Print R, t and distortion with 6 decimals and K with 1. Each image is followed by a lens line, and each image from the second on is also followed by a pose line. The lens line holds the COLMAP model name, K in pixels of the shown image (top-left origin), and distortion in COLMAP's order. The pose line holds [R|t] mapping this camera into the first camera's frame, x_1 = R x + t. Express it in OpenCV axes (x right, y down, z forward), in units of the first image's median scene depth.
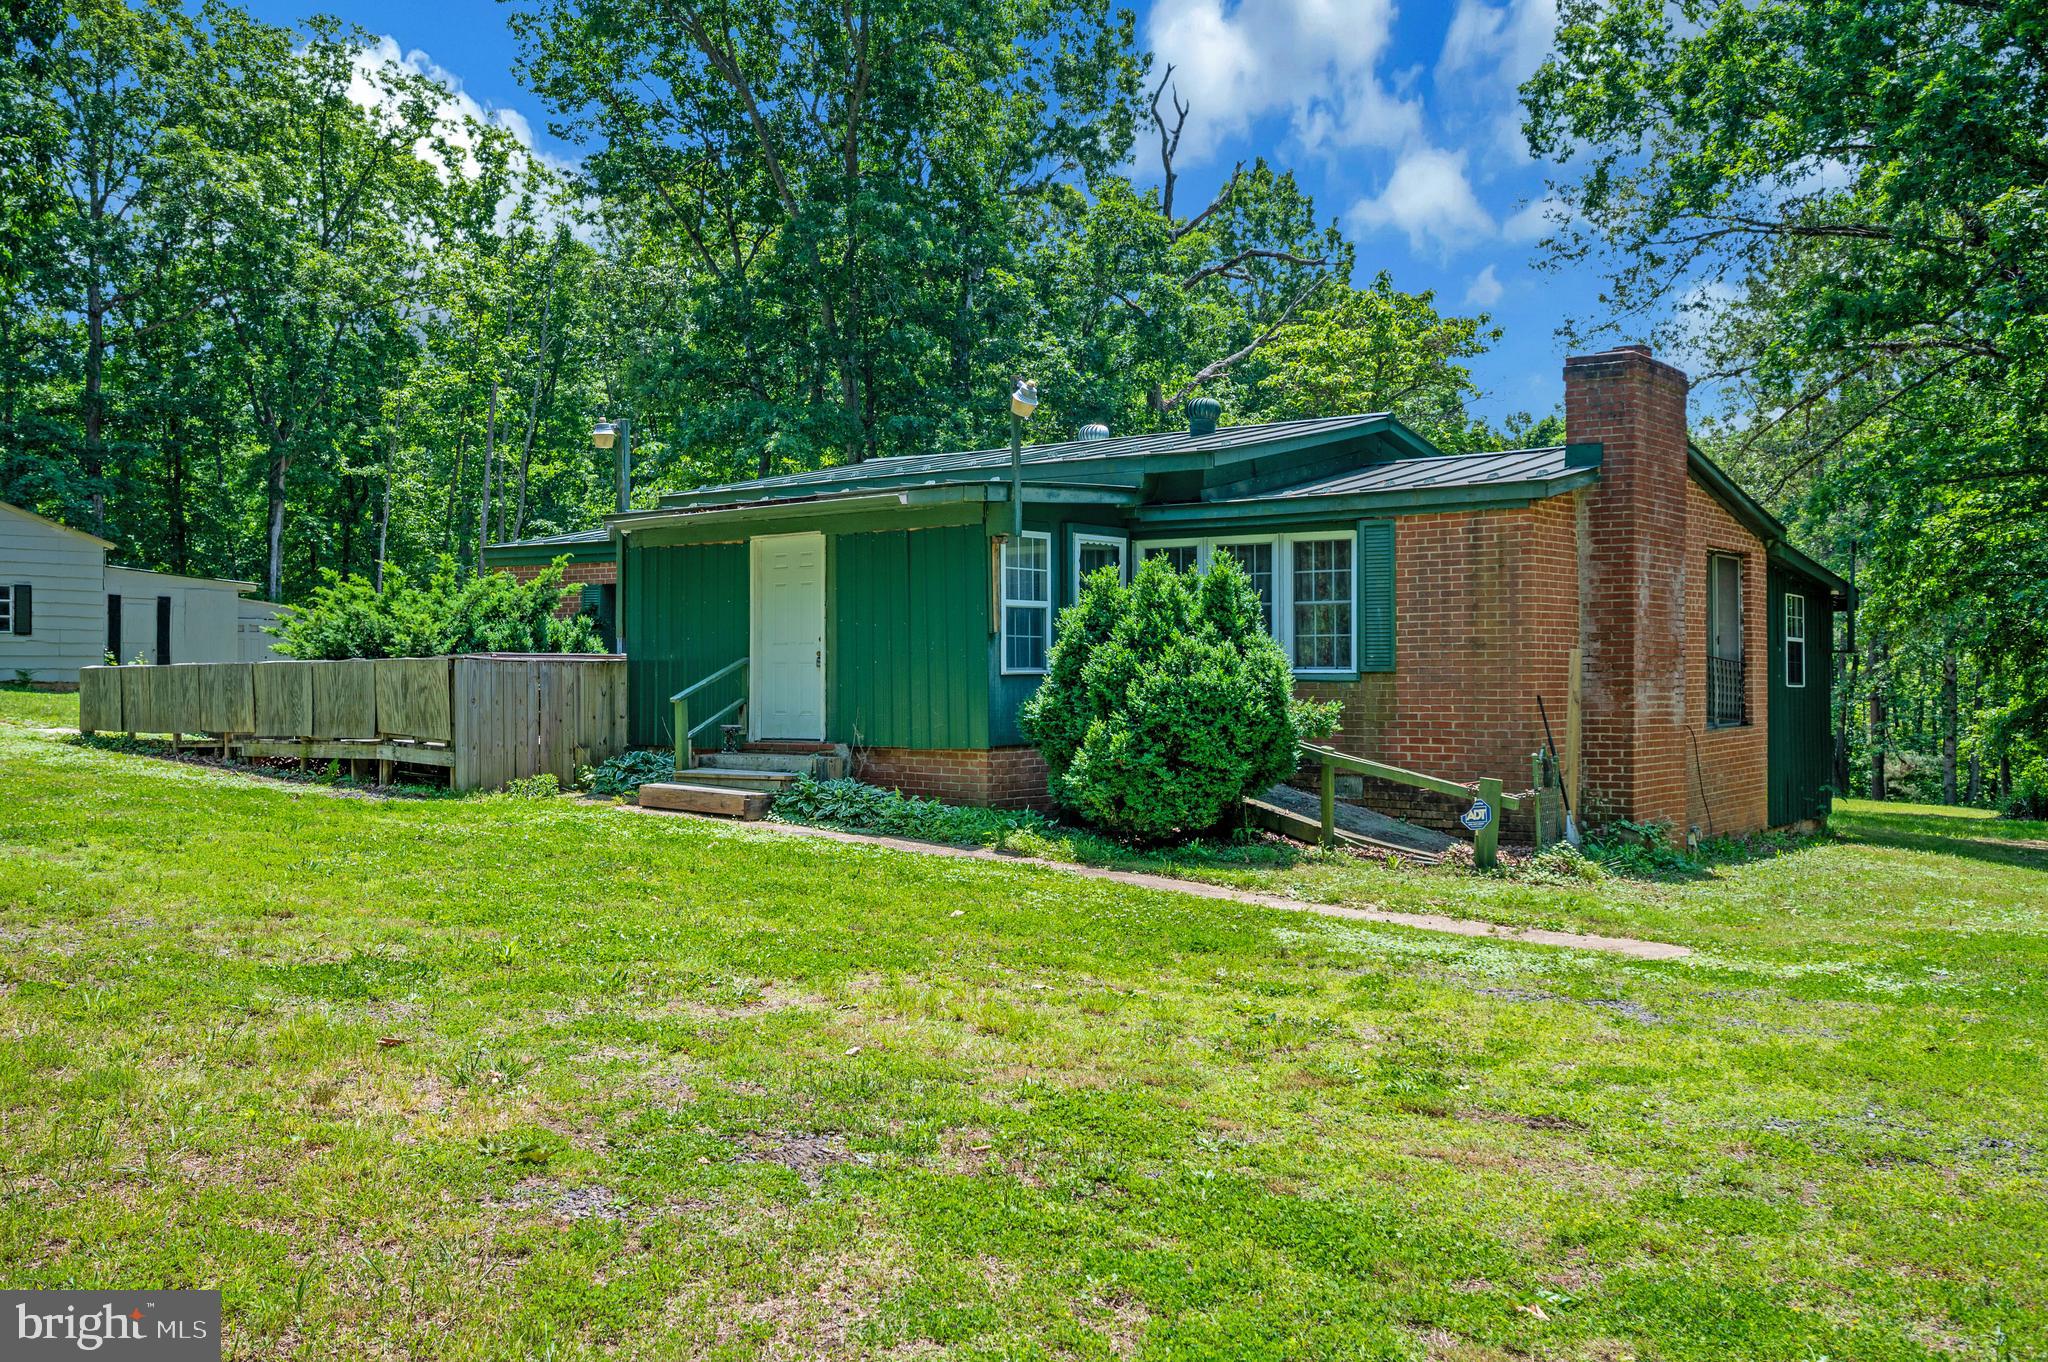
lens RADIAL K [[1767.7, 0, 1028.1], [0, 1767.7, 679.5], [0, 0, 1]] dist [-0.008616, -0.000730]
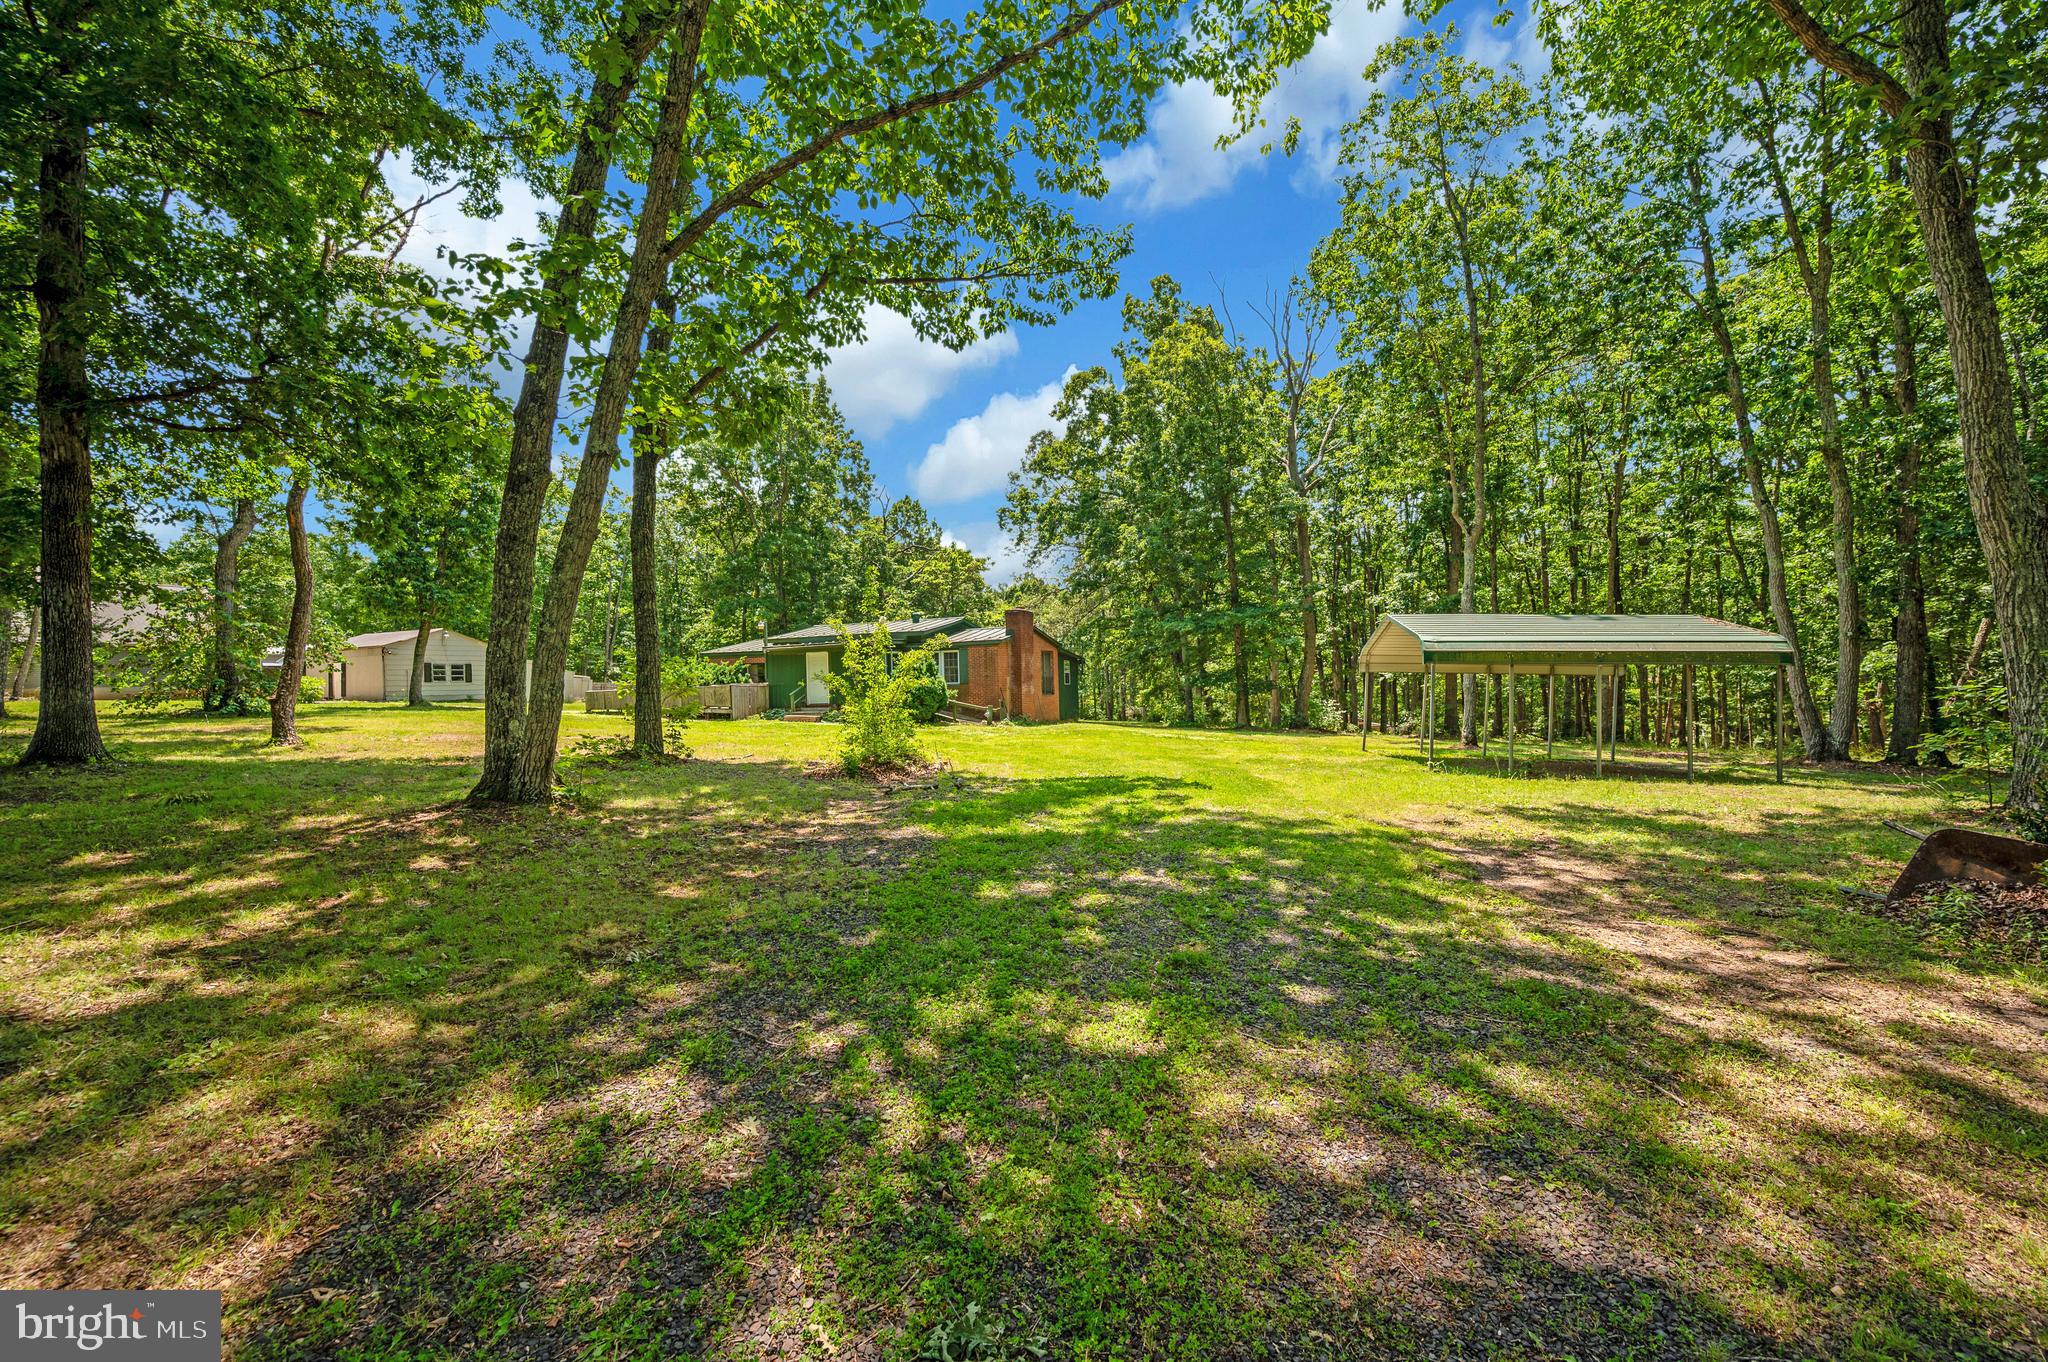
lens RADIAL K [[826.1, 0, 1025.7], [0, 826.1, 683.8], [0, 0, 1]] dist [0.000013, 0.000000]
pose [[0.957944, -0.024453, 0.285913, -0.207770], [0.026558, 0.999641, -0.003486, 0.007576], [-0.285725, 0.010933, 0.958249, -0.860170]]
